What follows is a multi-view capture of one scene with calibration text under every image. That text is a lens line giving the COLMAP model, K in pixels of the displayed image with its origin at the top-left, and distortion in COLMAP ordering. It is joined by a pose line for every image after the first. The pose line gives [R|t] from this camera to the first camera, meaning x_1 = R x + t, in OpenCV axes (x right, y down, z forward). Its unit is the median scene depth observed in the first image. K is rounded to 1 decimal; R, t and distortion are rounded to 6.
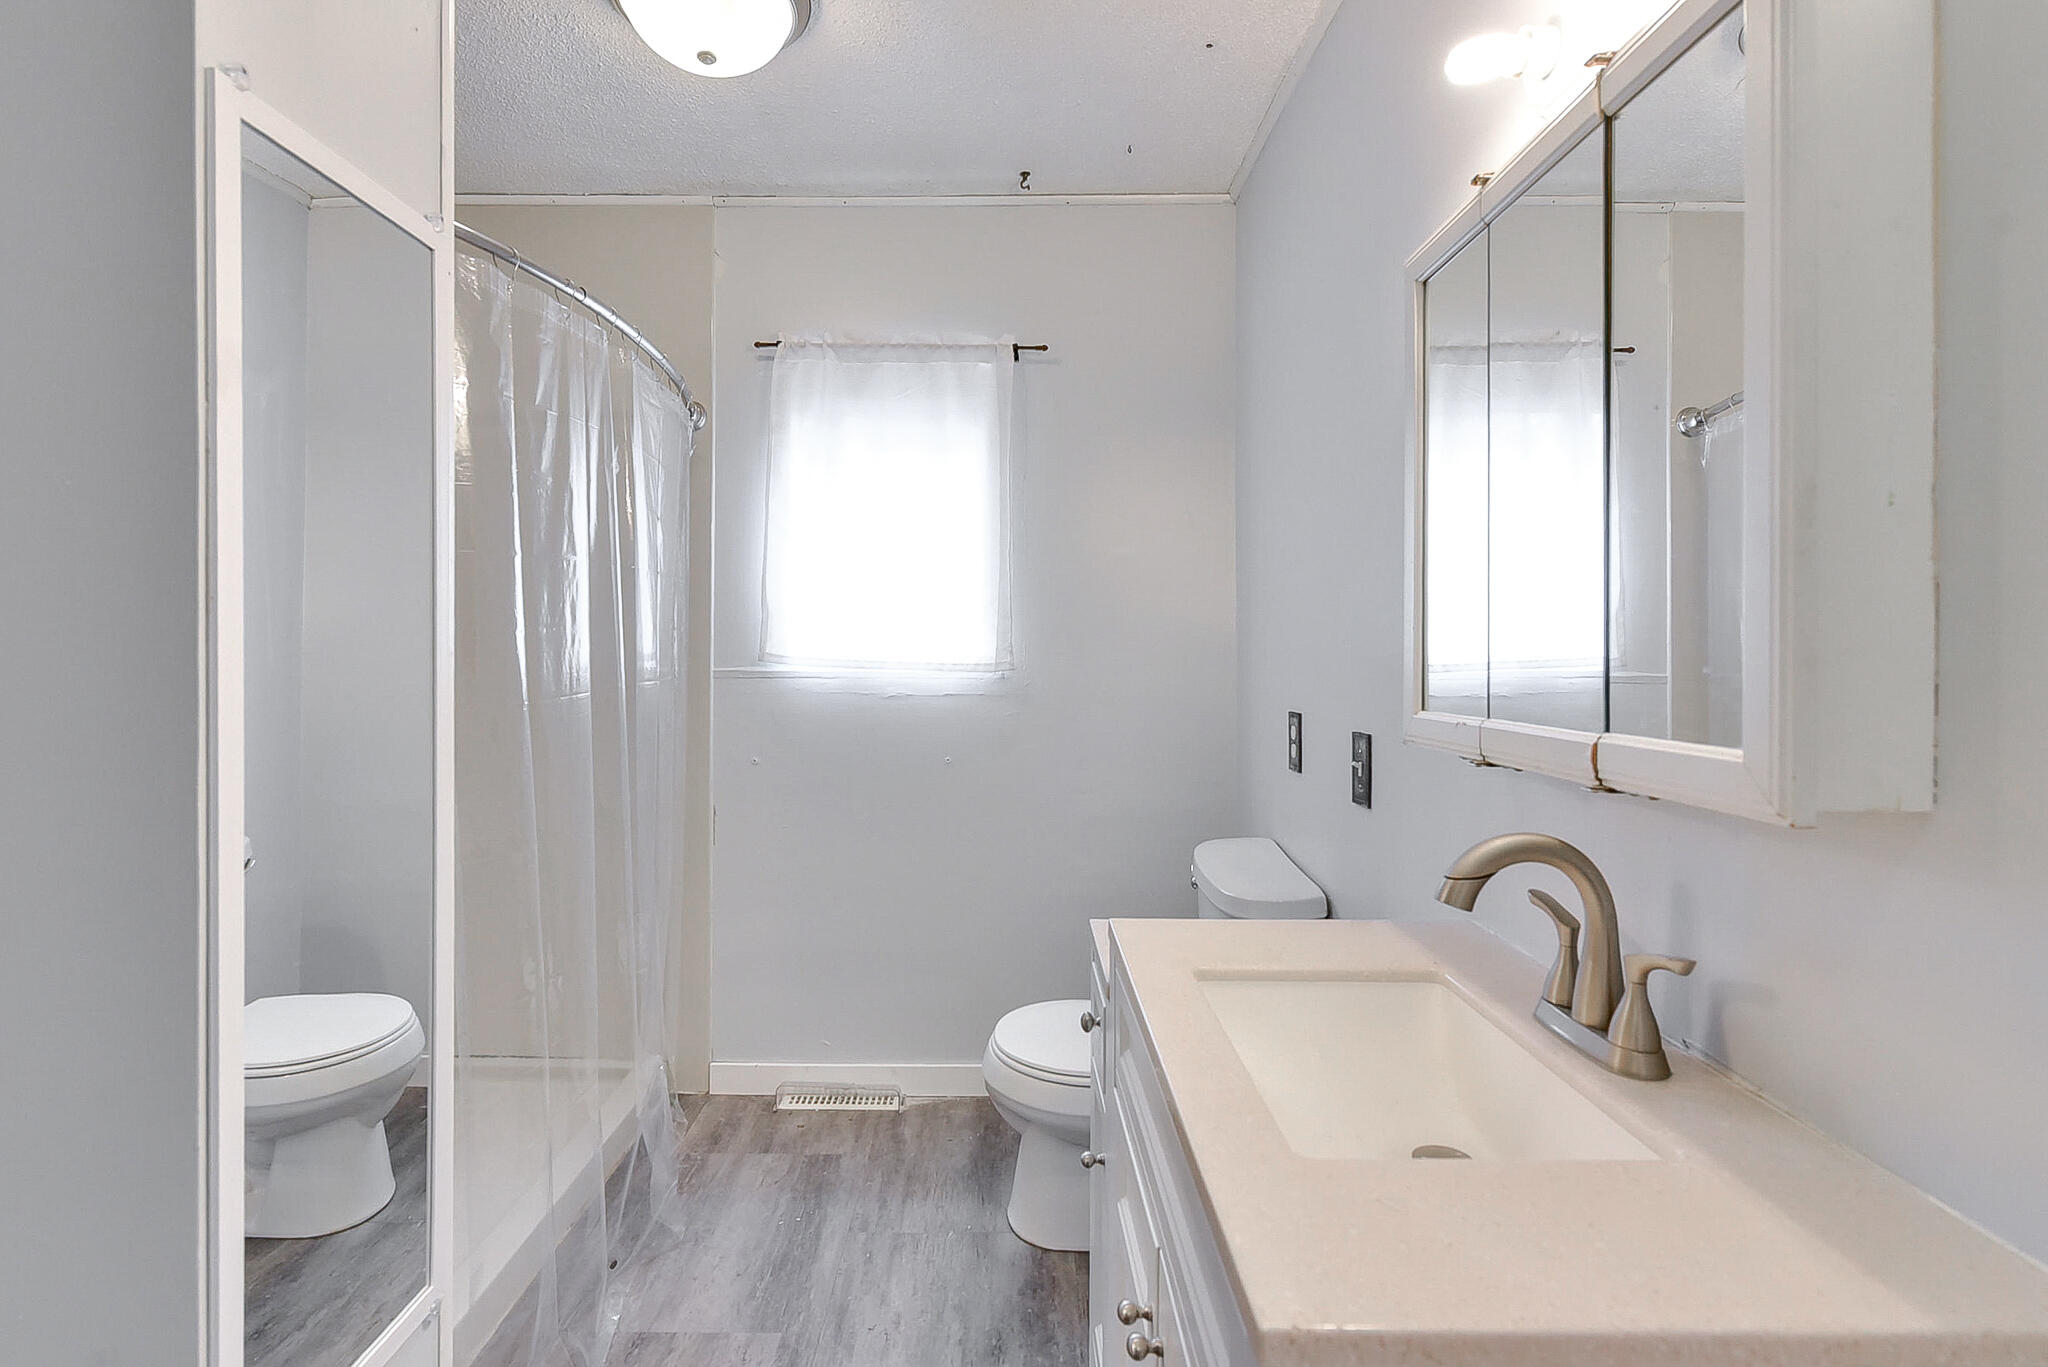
lens RADIAL K [[994.5, 0, 1021.0], [0, 994.5, 654.3], [0, 0, 1]] dist [0.004328, 0.000023]
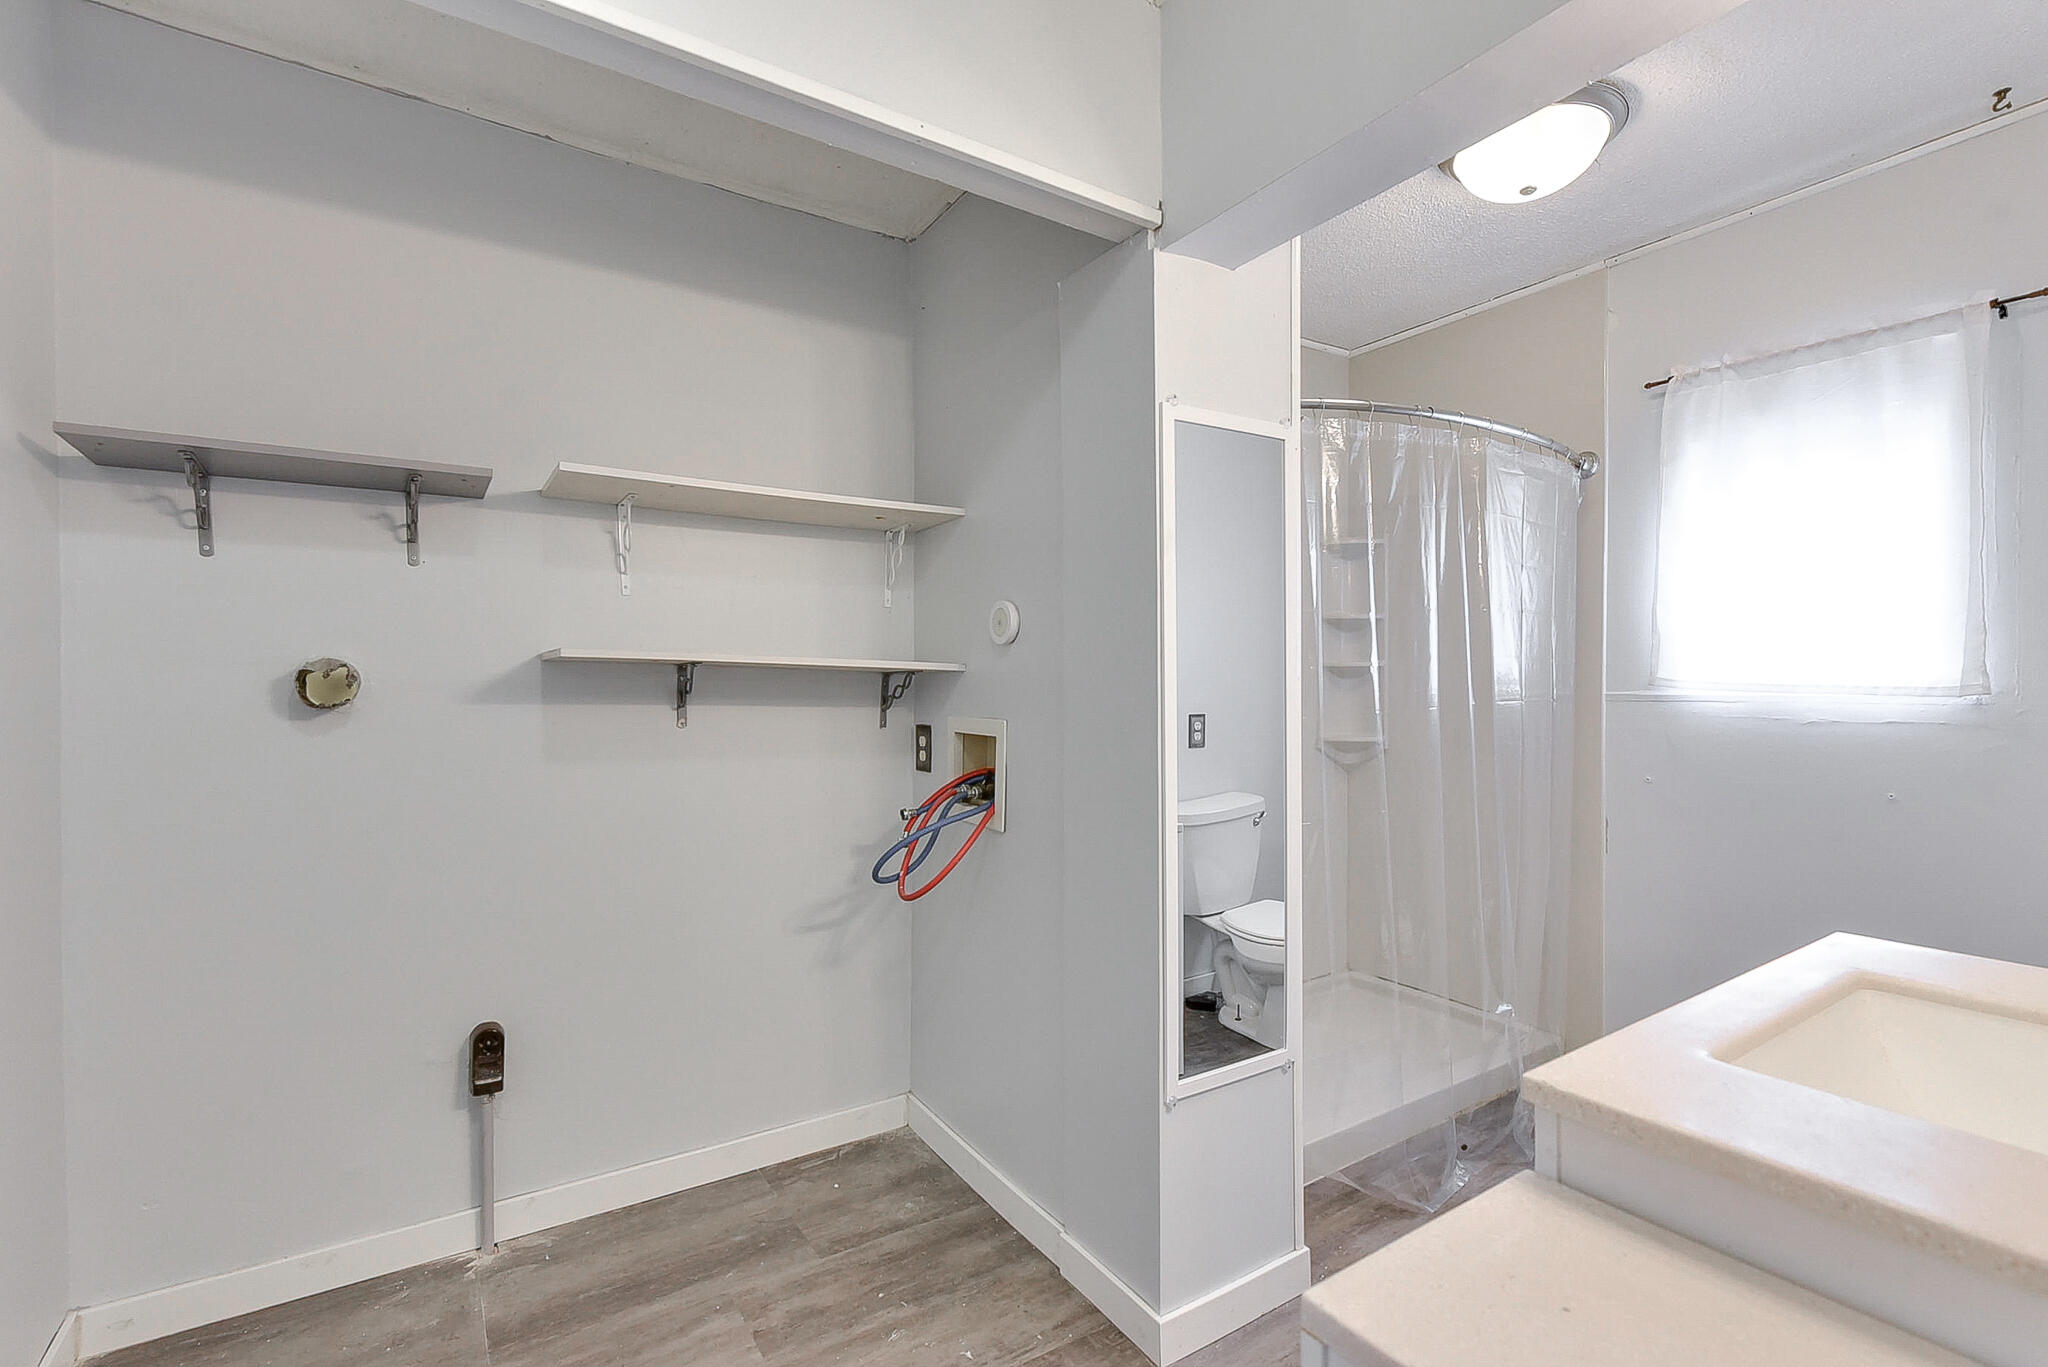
lens RADIAL K [[923.3, 0, 1025.5], [0, 923.3, 691.7], [0, 0, 1]] dist [0.009810, -0.005593]
pose [[0.551573, 0.001768, -0.834125, 0.207497], [0.003822, 0.999982, 0.004647, 0.007061], [0.834118, -0.005751, 0.551557, -0.103087]]
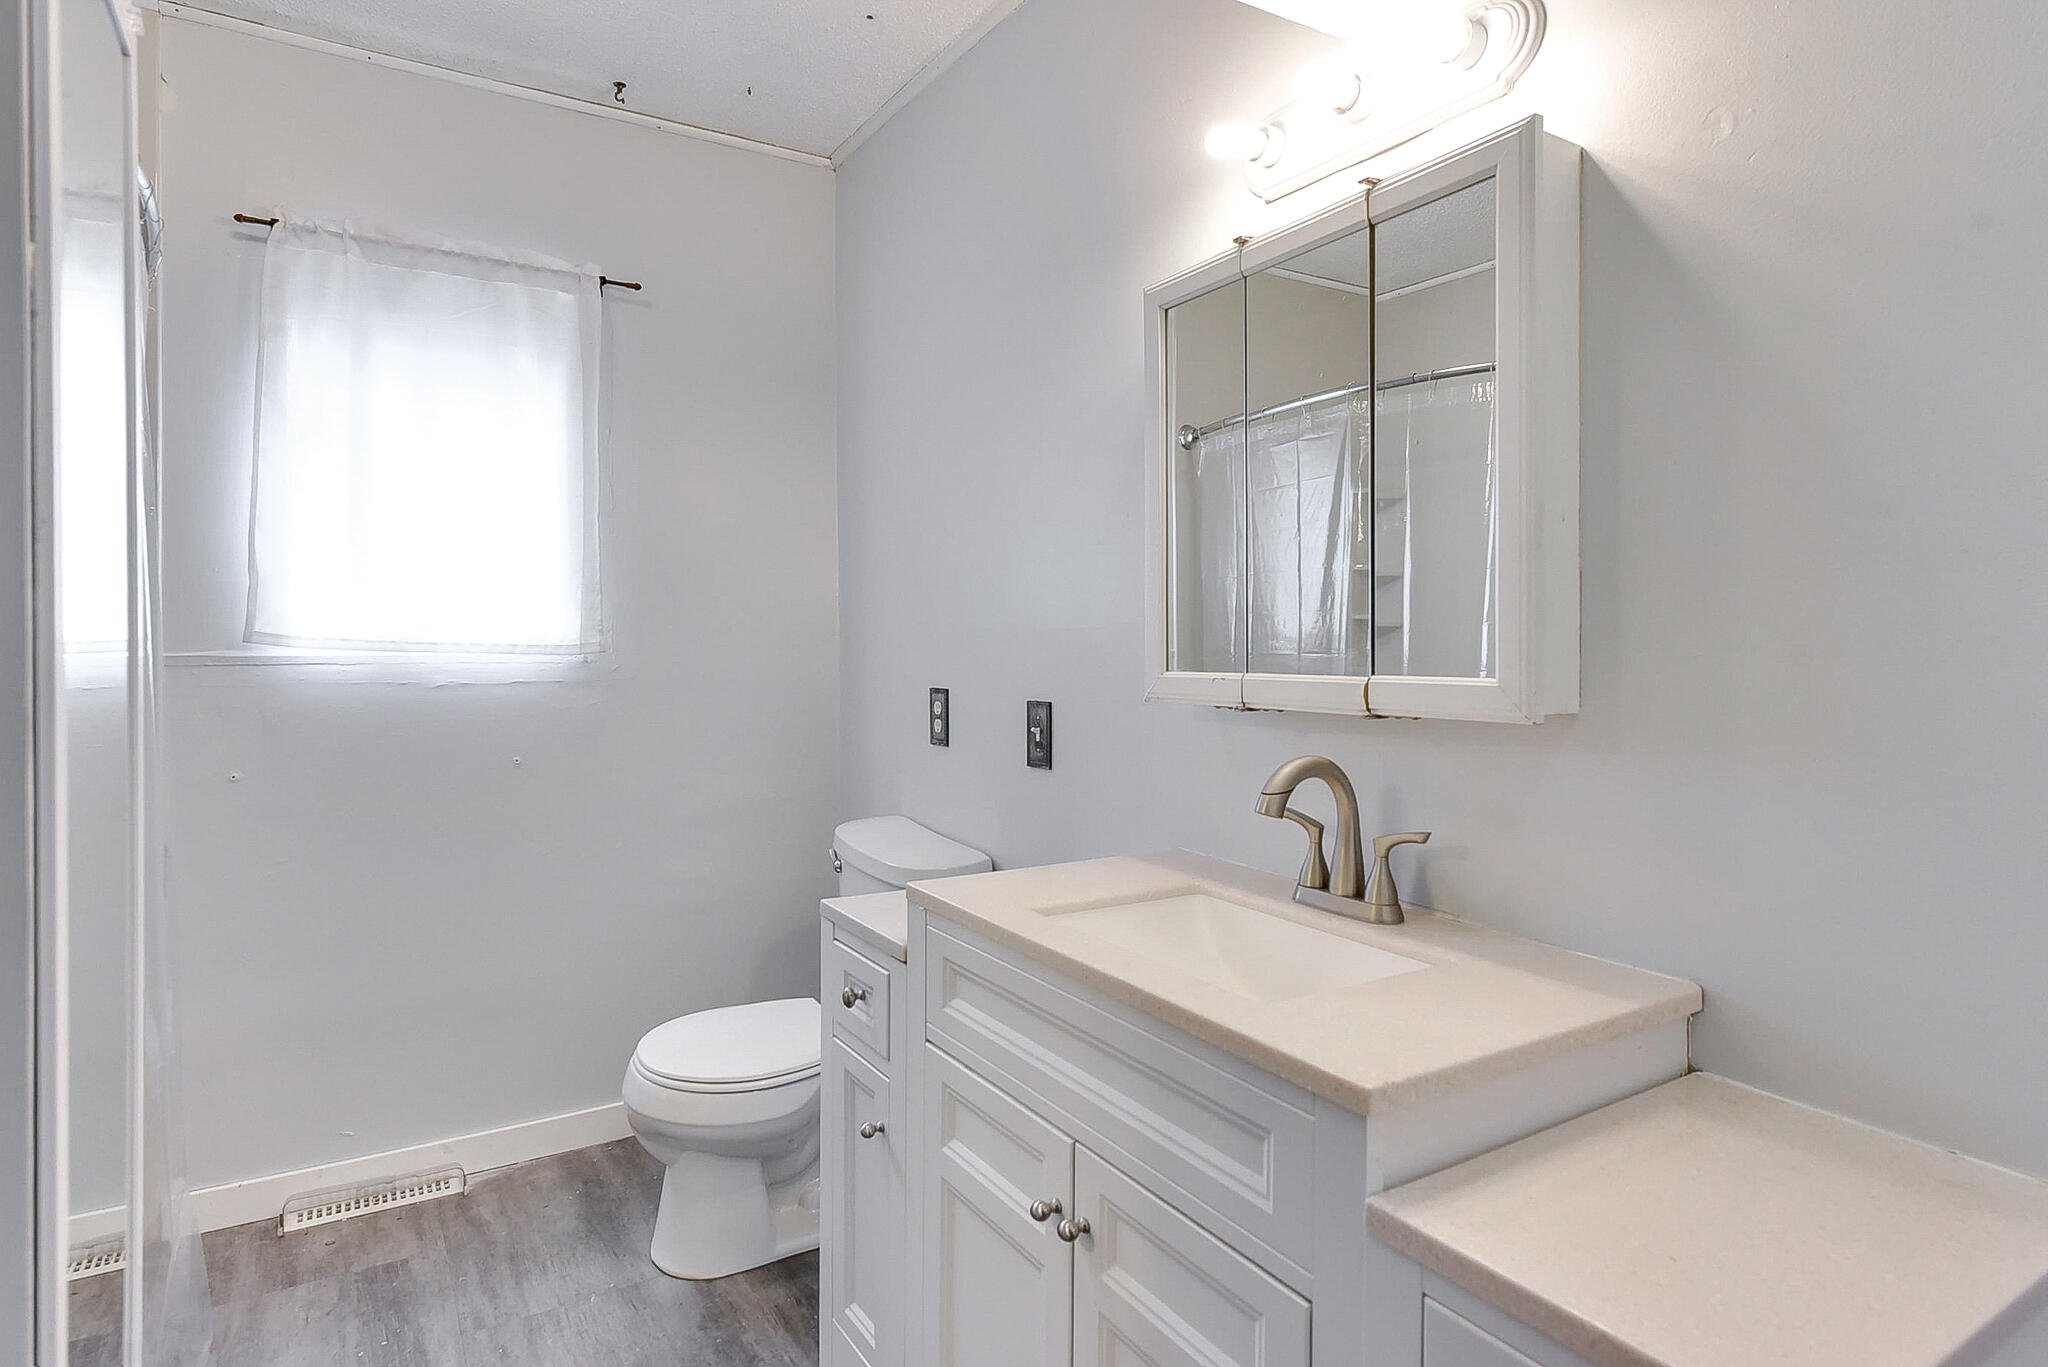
lens RADIAL K [[1104.1, 0, 1018.6], [0, 1104.1, 650.7], [0, 0, 1]] dist [0.002128, 0.000248]
pose [[0.850286, -0.006191, 0.526285, -0.222601], [0.004650, 0.999980, 0.004251, 0.012994], [-0.526301, -0.001167, 0.850297, -0.011657]]
